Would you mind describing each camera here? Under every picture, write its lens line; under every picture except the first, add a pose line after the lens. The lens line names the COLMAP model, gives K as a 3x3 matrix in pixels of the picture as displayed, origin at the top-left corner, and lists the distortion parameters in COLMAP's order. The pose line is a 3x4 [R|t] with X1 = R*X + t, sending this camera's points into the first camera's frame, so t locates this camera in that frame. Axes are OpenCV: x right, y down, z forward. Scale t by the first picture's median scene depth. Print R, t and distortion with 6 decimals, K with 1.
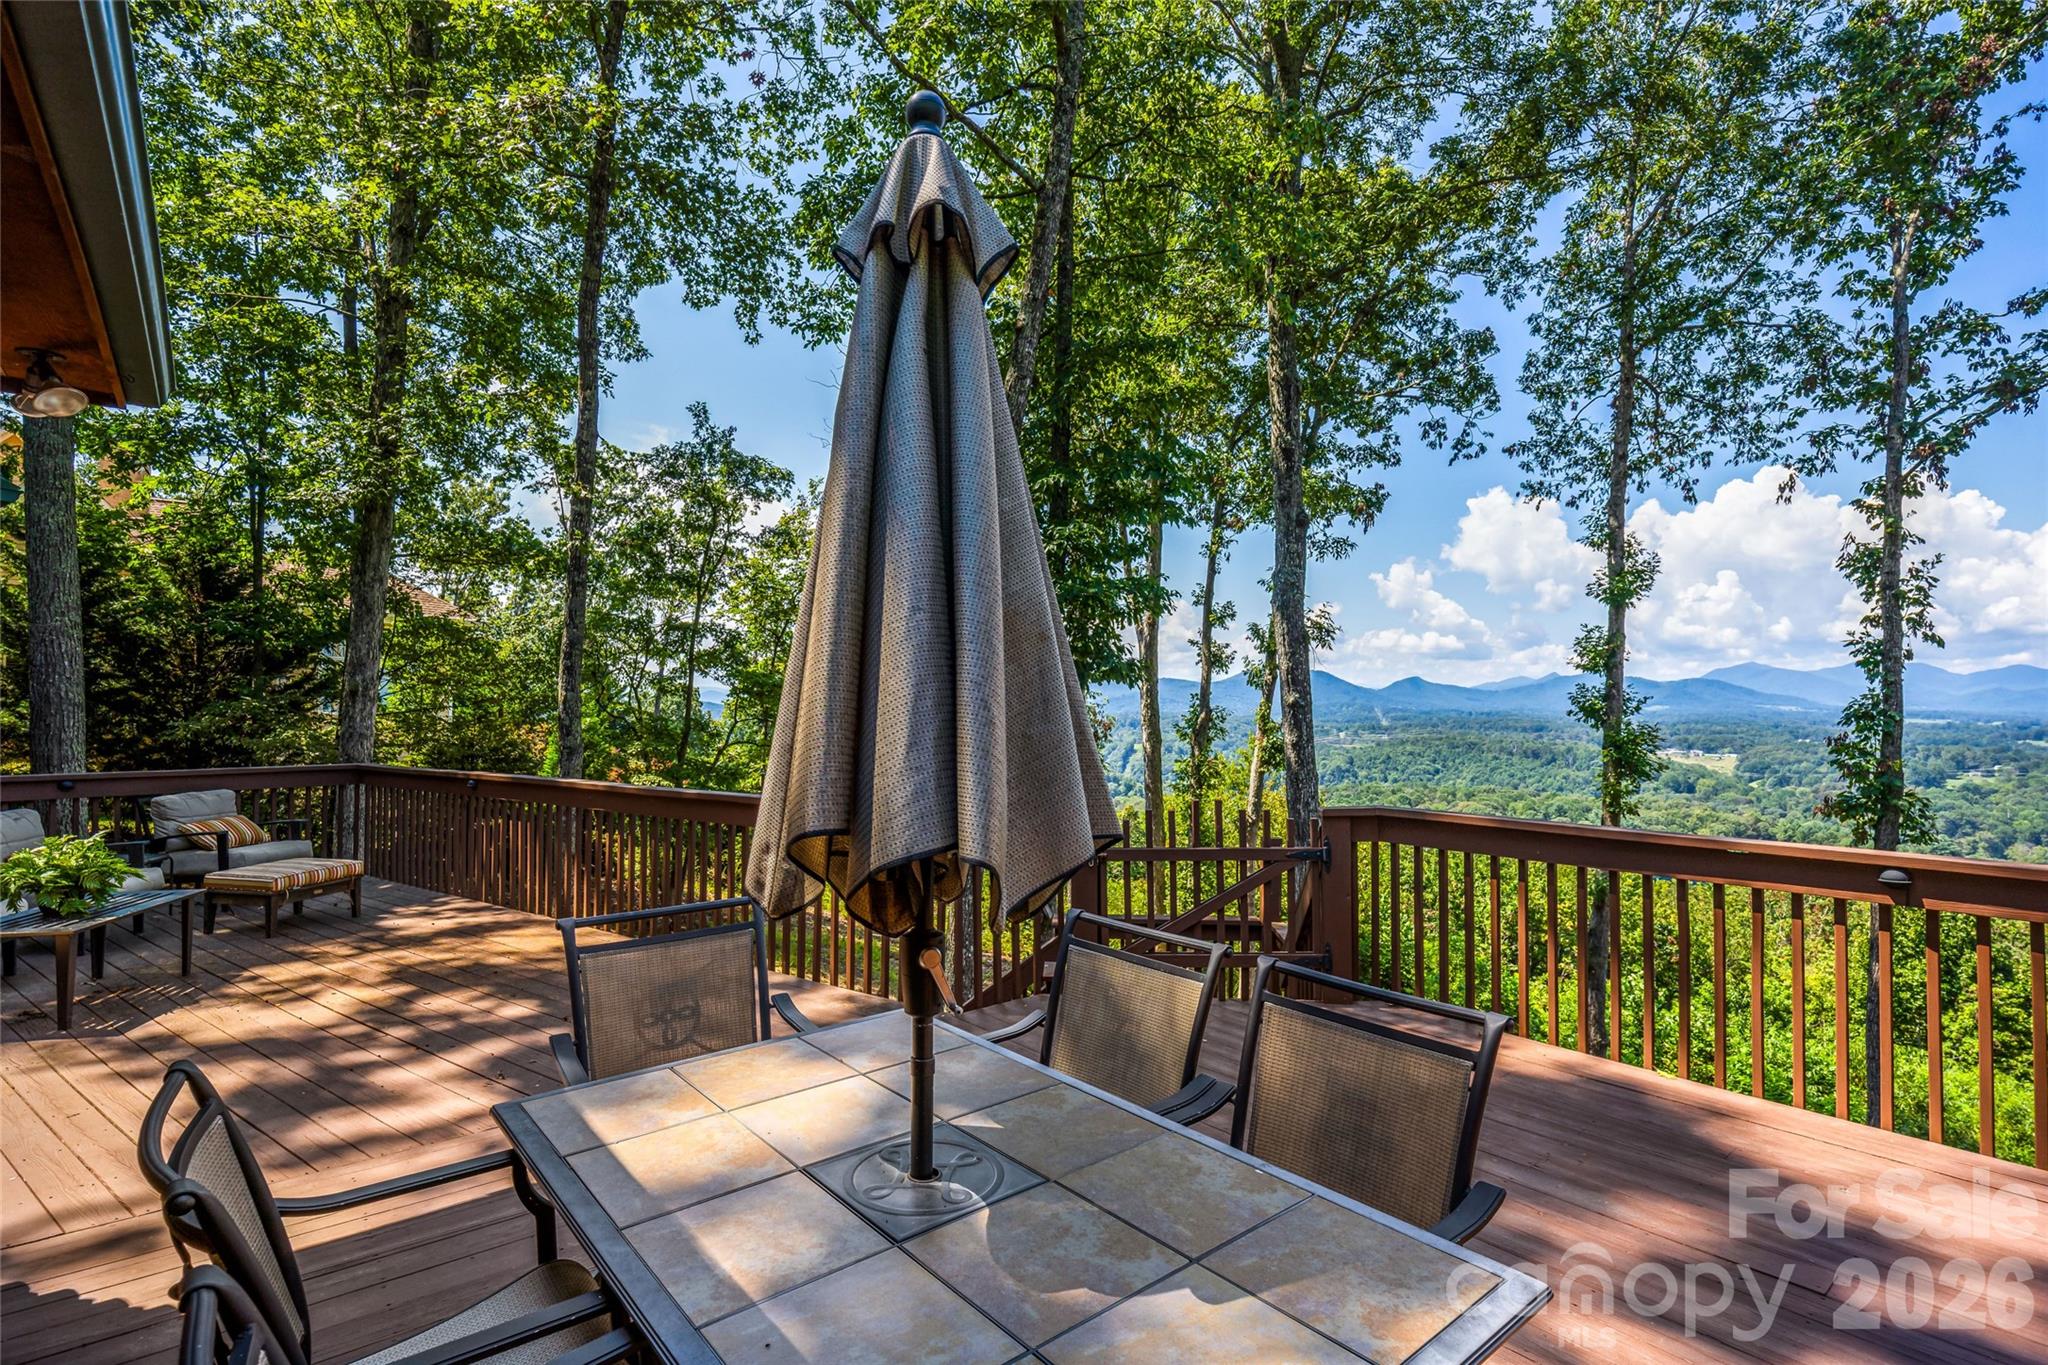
lens RADIAL K [[974.0, 0, 1030.2], [0, 974.0, 684.1], [0, 0, 1]] dist [-0.002625, 0.001858]
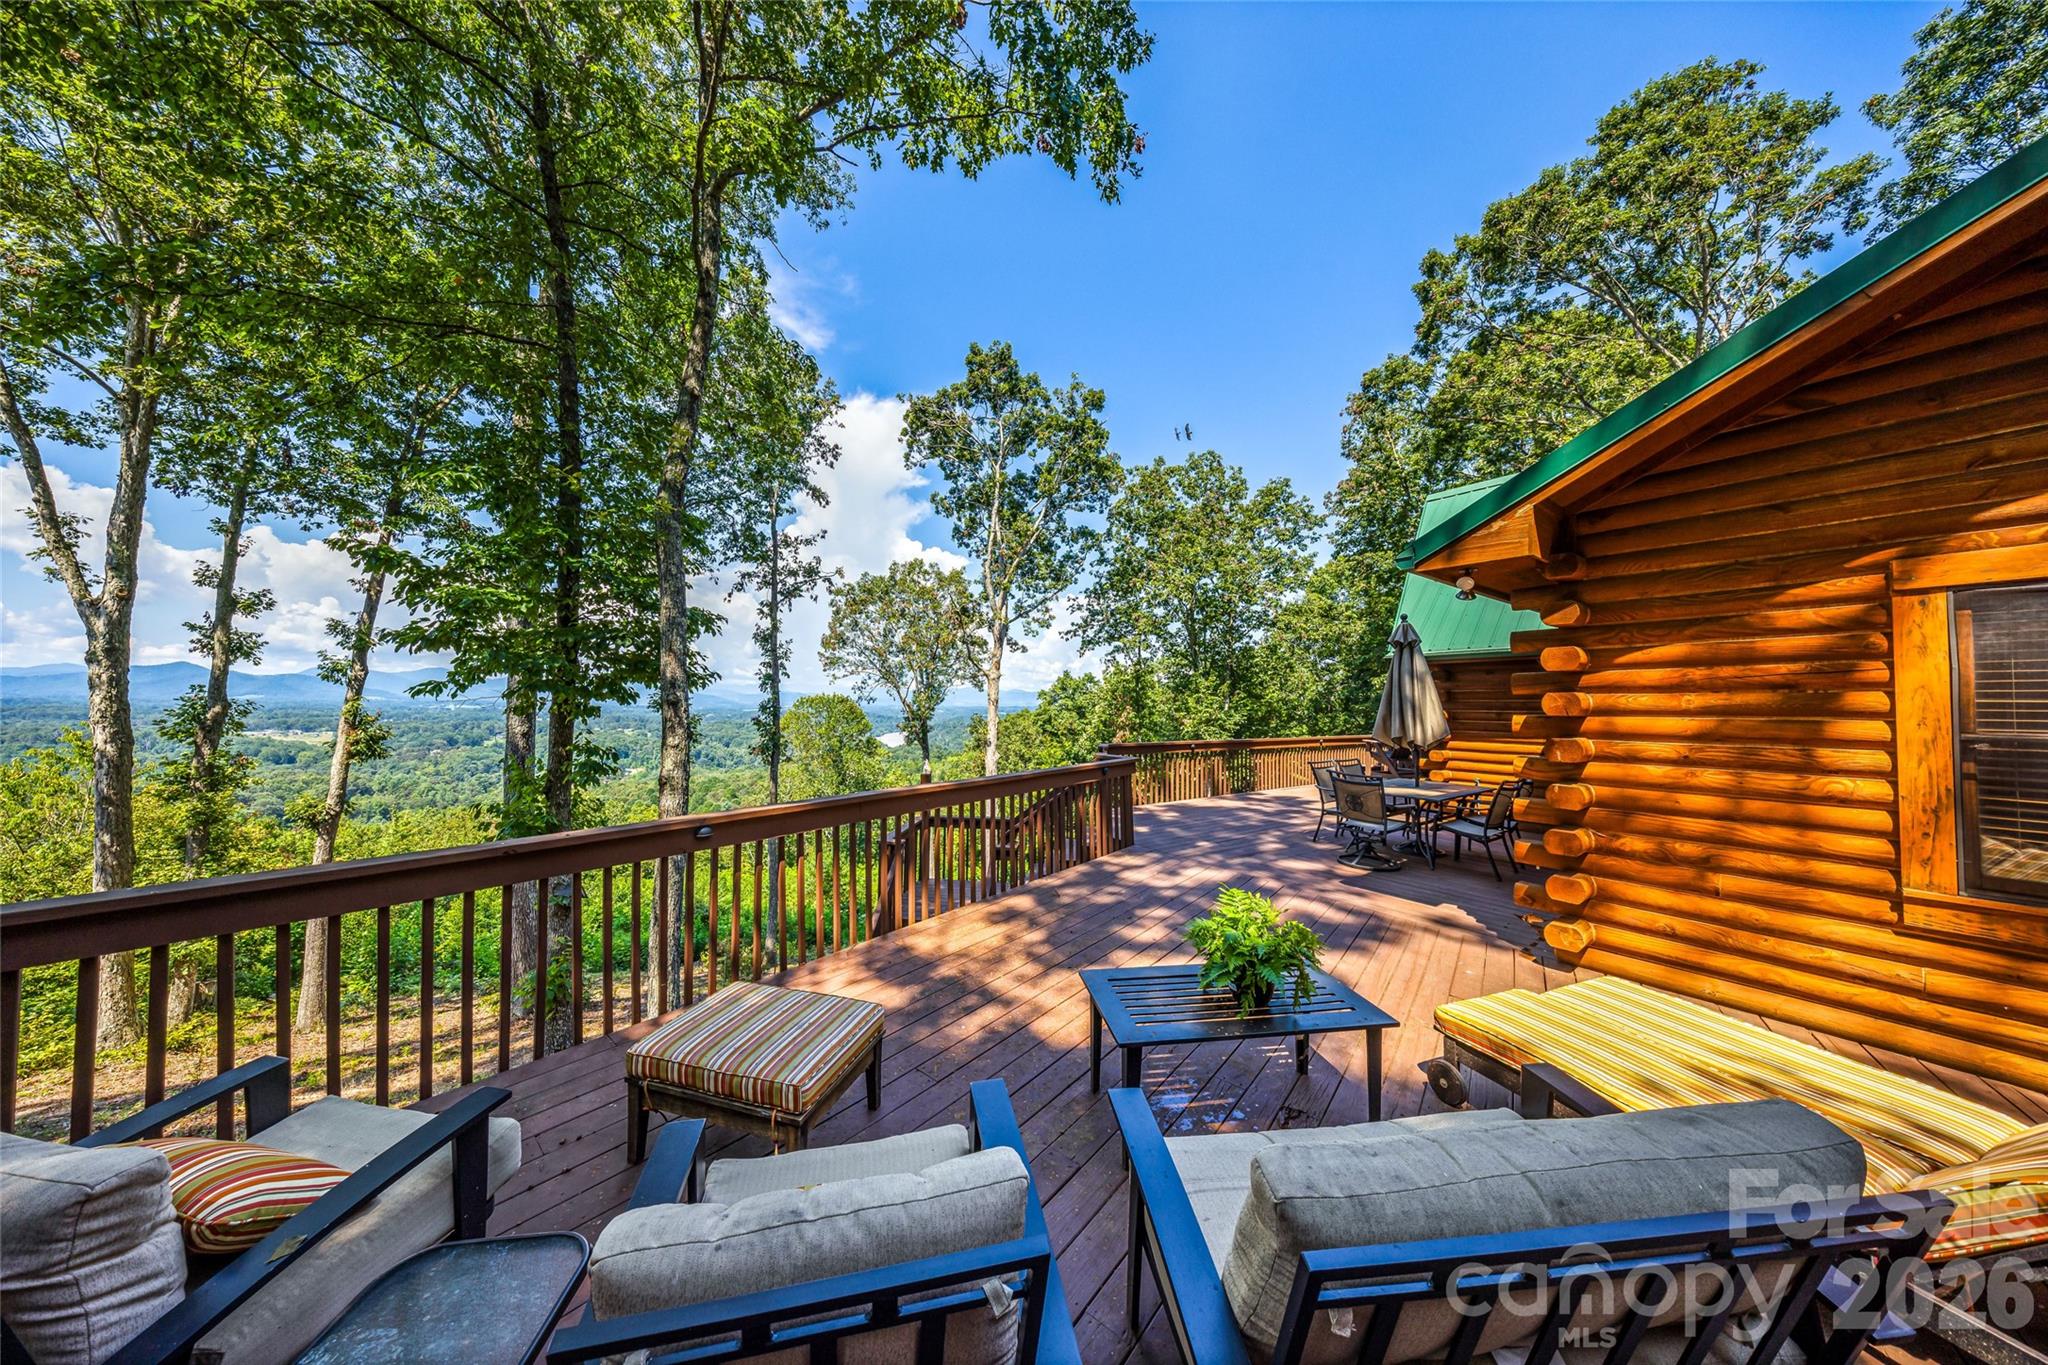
lens RADIAL K [[604.4, 0, 1001.4], [0, 604.4, 678.1], [0, 0, 1]] dist [0.003021, -0.000145]
pose [[0.111156, 0.041686, 0.992928, -0.384105], [-0.033629, 0.998705, -0.038164, -0.000027], [-0.993234, -0.029149, 0.112414, 0.279673]]
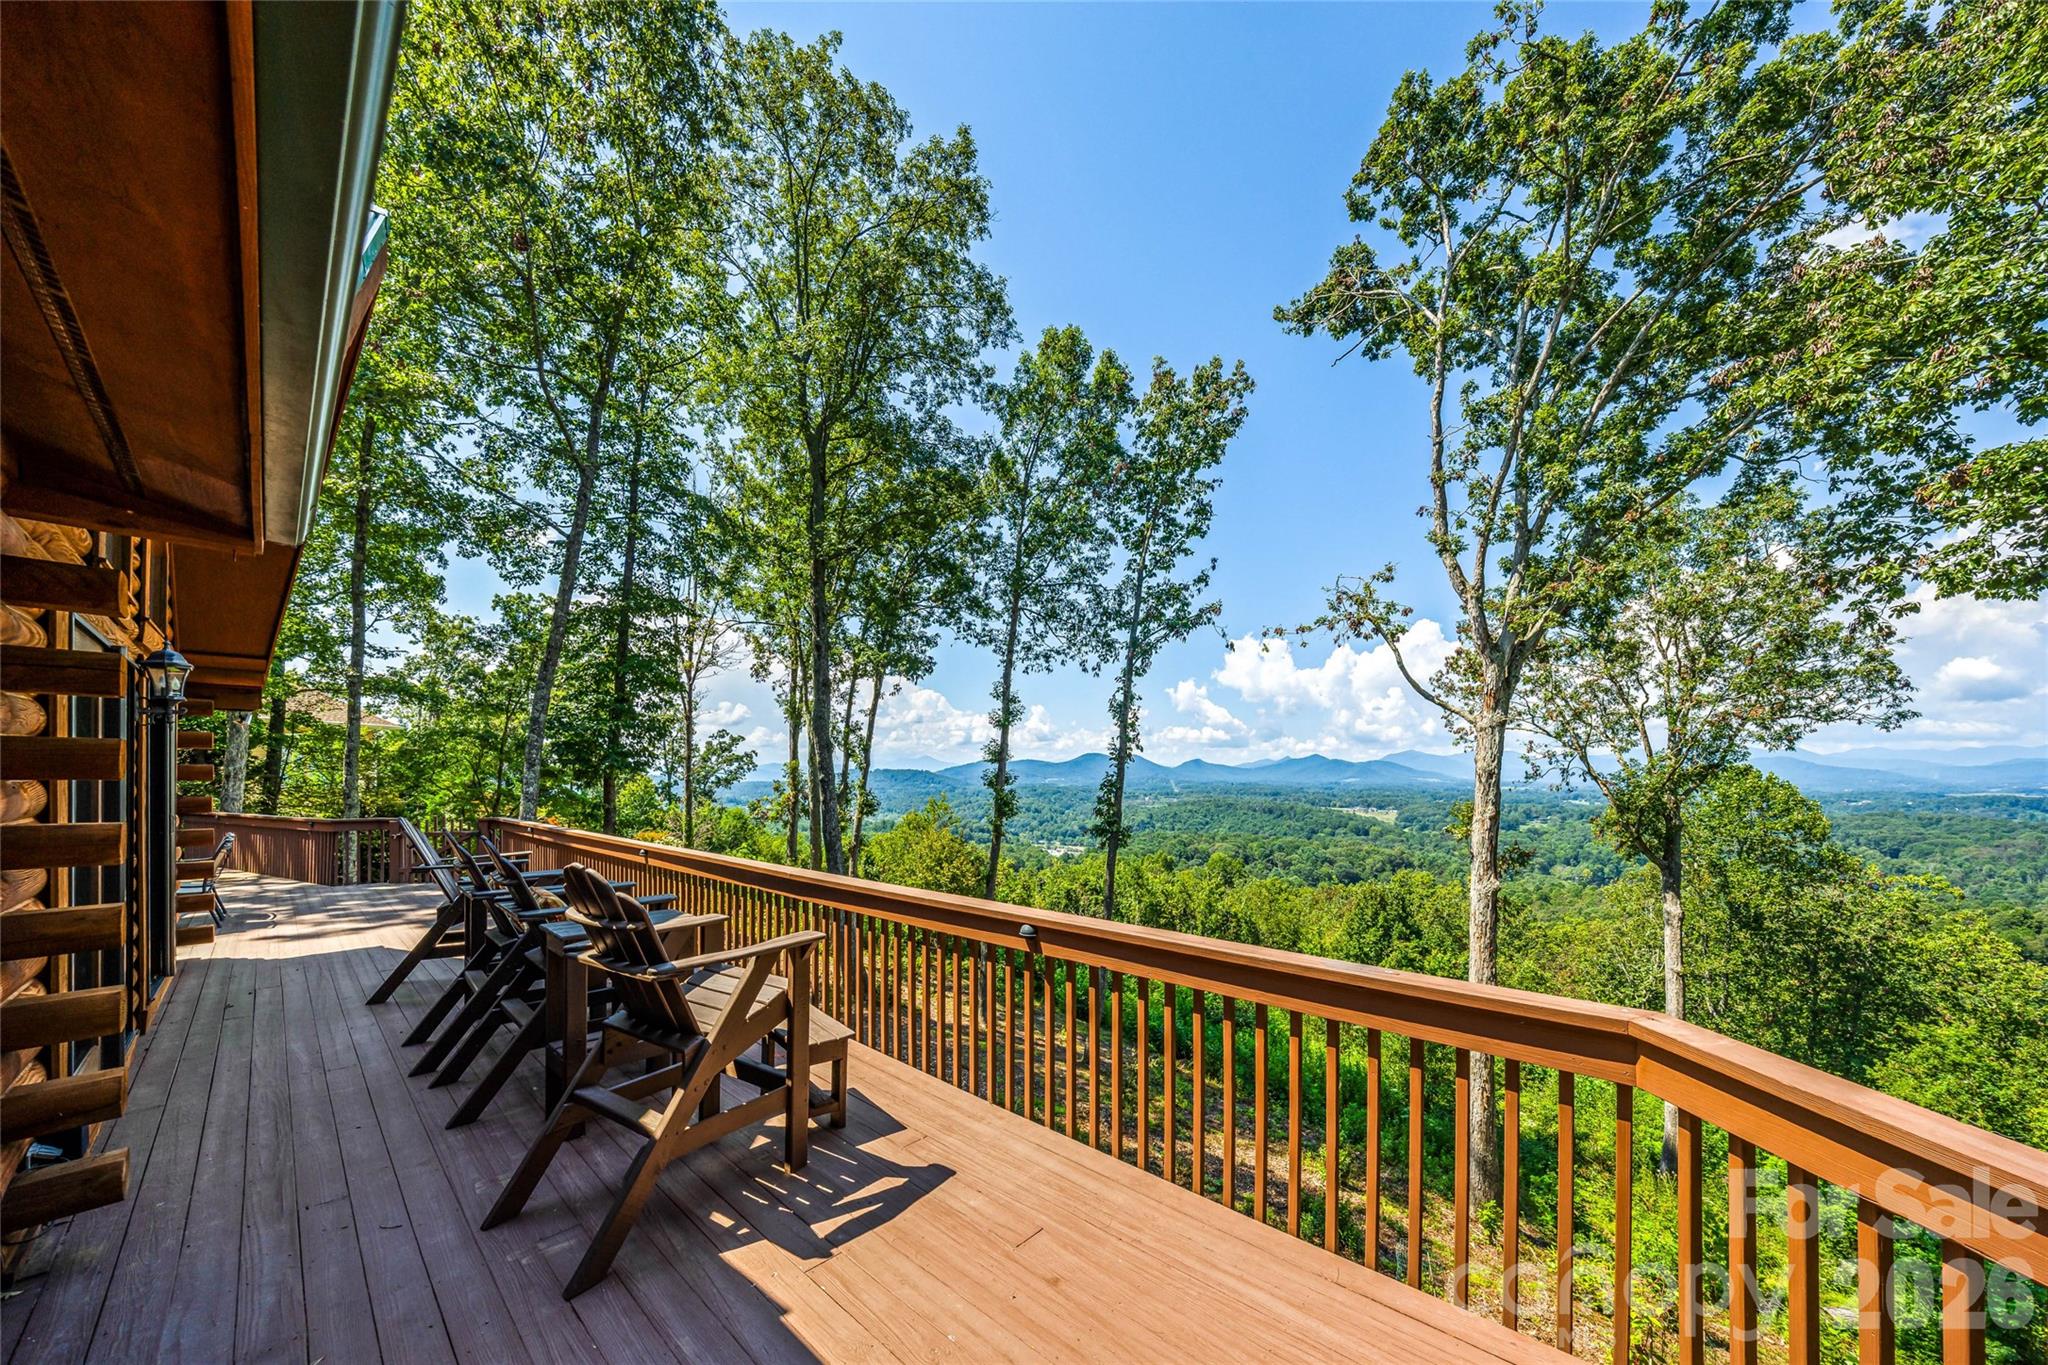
lens RADIAL K [[690.2, 0, 1021.3], [0, 690.2, 770.5], [0, 0, 1]] dist [0.002069, -0.000006]
pose [[0.991732, 0.000230, 0.128325, 0.429309], [-0.001516, 0.999950, 0.009929, -0.010347], [-0.128316, -0.010041, 0.991683, -0.333382]]
